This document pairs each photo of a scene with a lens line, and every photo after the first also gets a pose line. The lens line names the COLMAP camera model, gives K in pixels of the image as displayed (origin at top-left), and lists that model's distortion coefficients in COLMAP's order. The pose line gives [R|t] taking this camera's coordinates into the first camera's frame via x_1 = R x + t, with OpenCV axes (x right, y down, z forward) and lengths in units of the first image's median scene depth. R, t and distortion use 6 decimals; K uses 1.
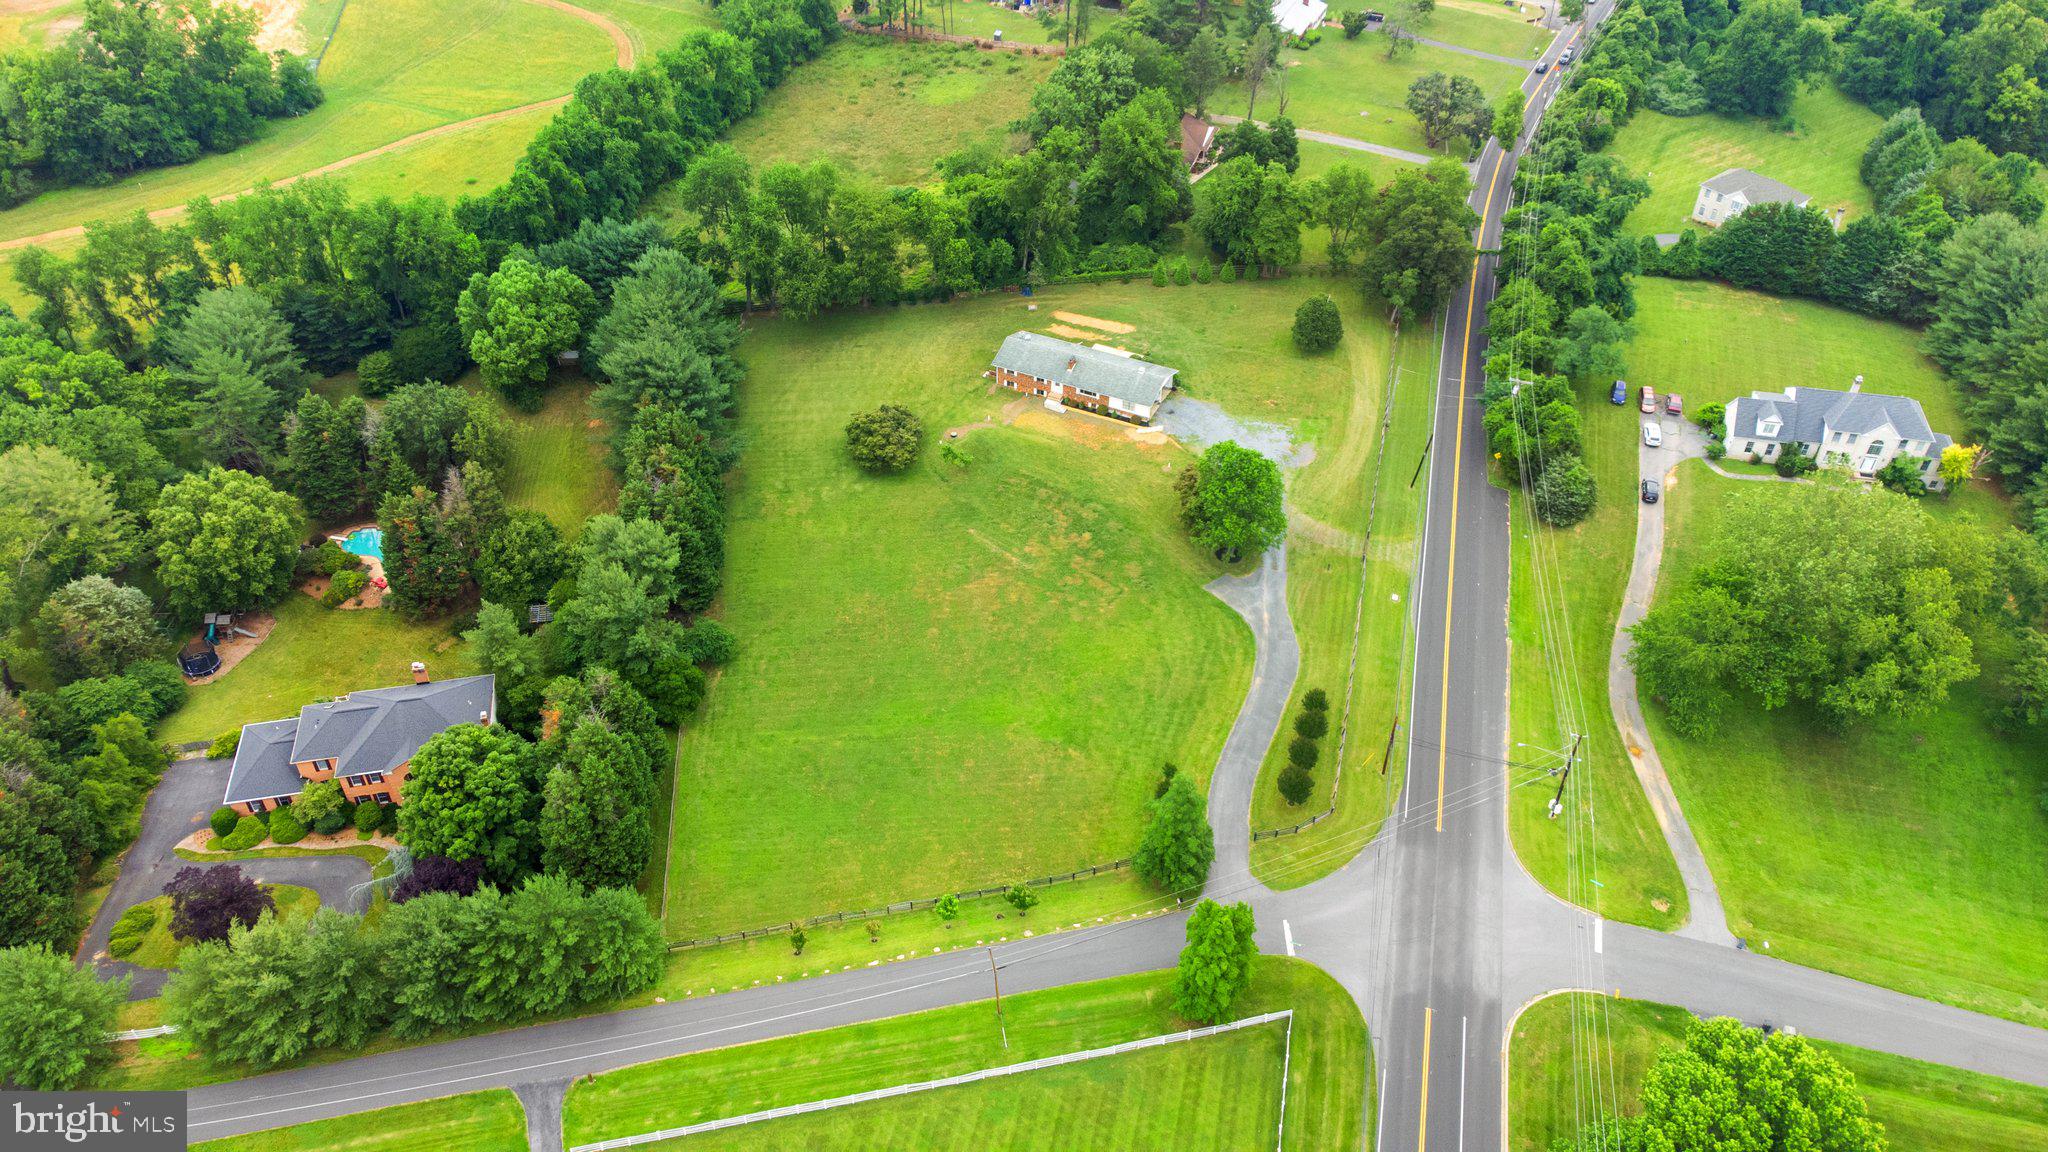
lens RADIAL K [[1507.1, 0, 1024.0], [0, 1507.1, 576.0], [0, 0, 1]] dist [0.028090, 0.000537]
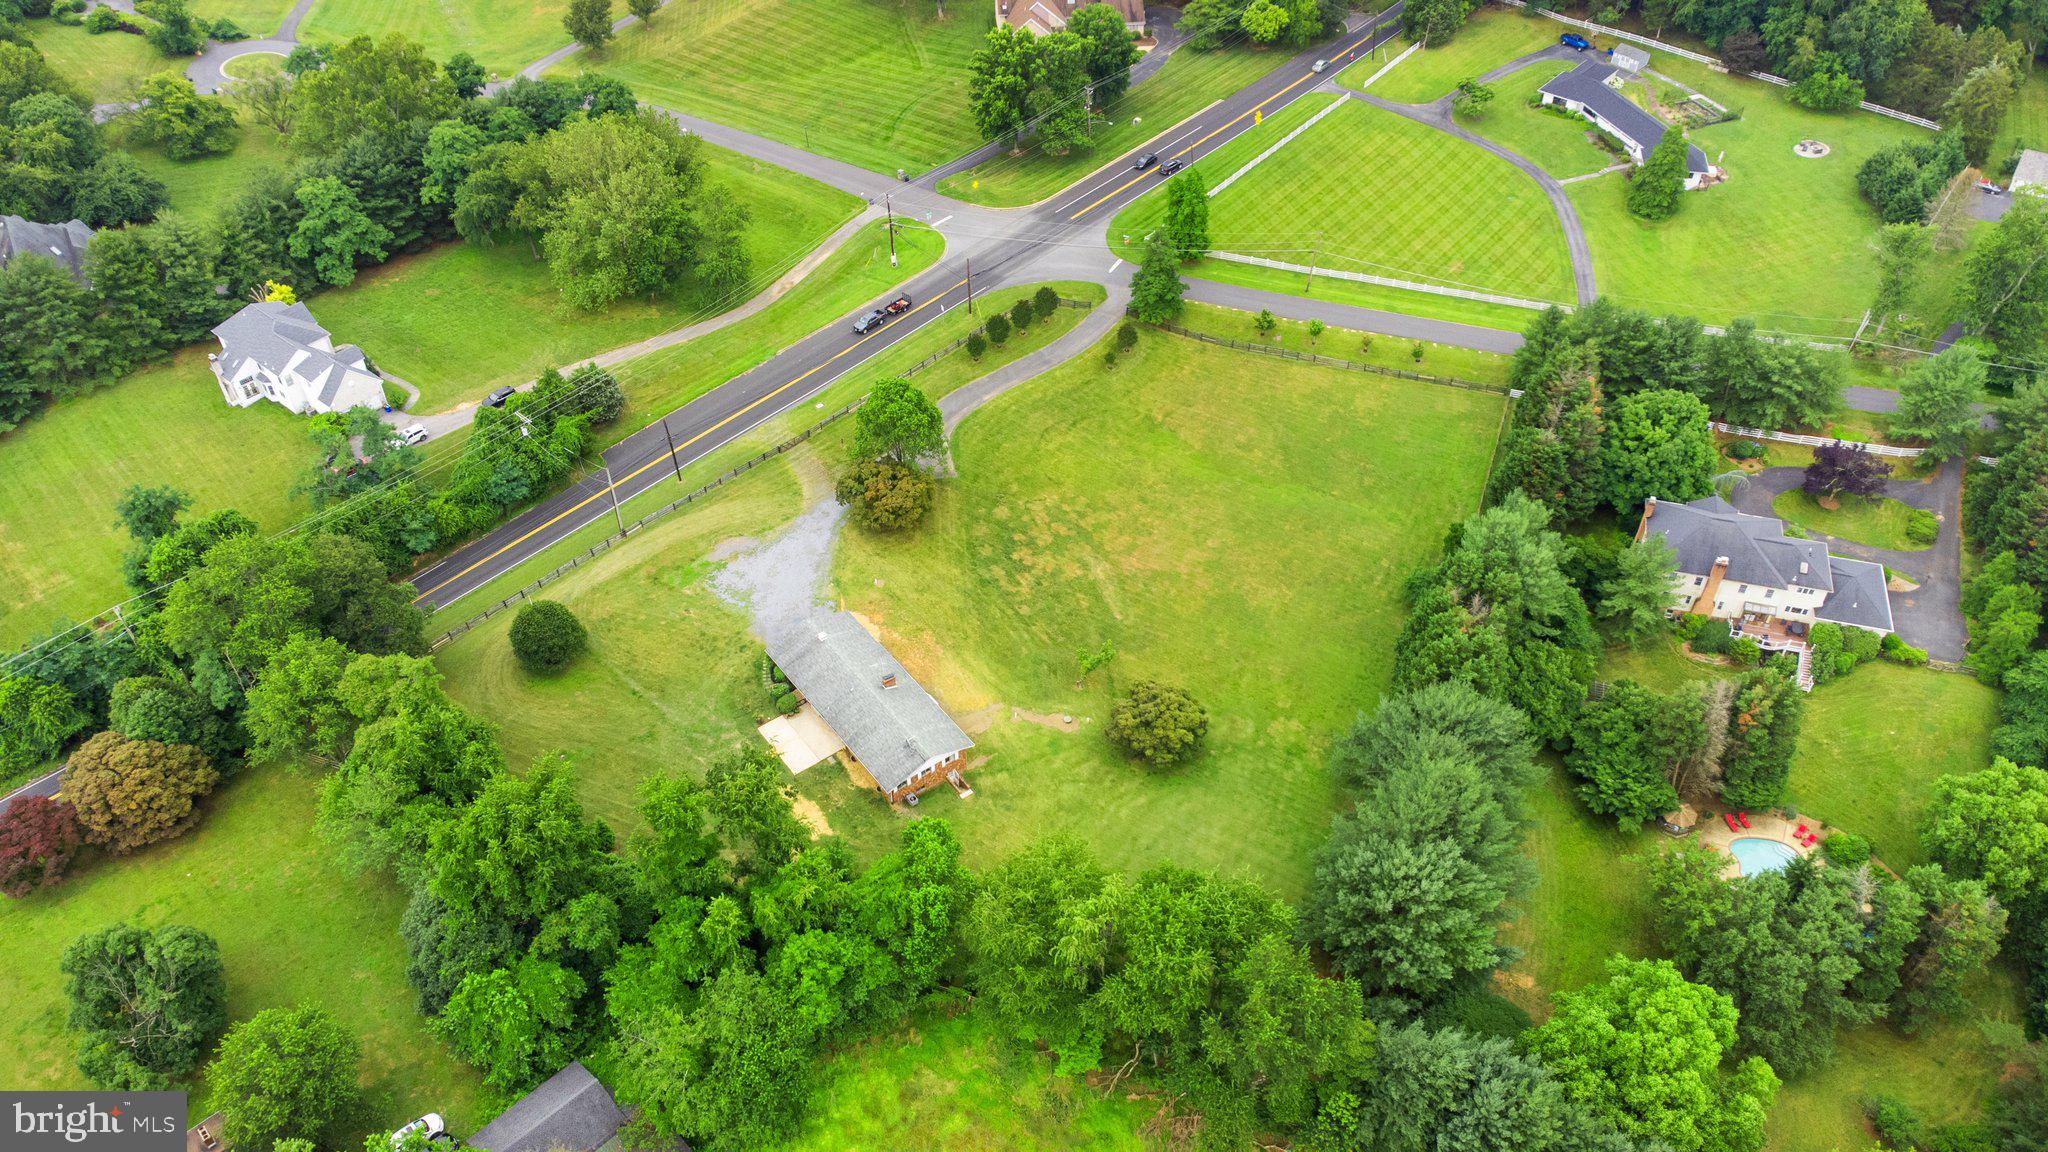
lens RADIAL K [[1507.1, 0, 1024.0], [0, 1507.1, 576.0], [0, 0, 1]] dist [0.028090, 0.000537]
pose [[-0.881424, -0.323720, 0.343944, -0.296487], [0.300065, 0.178578, 0.937054, -0.924428], [-0.364764, 0.929148, -0.060265, 1.091404]]
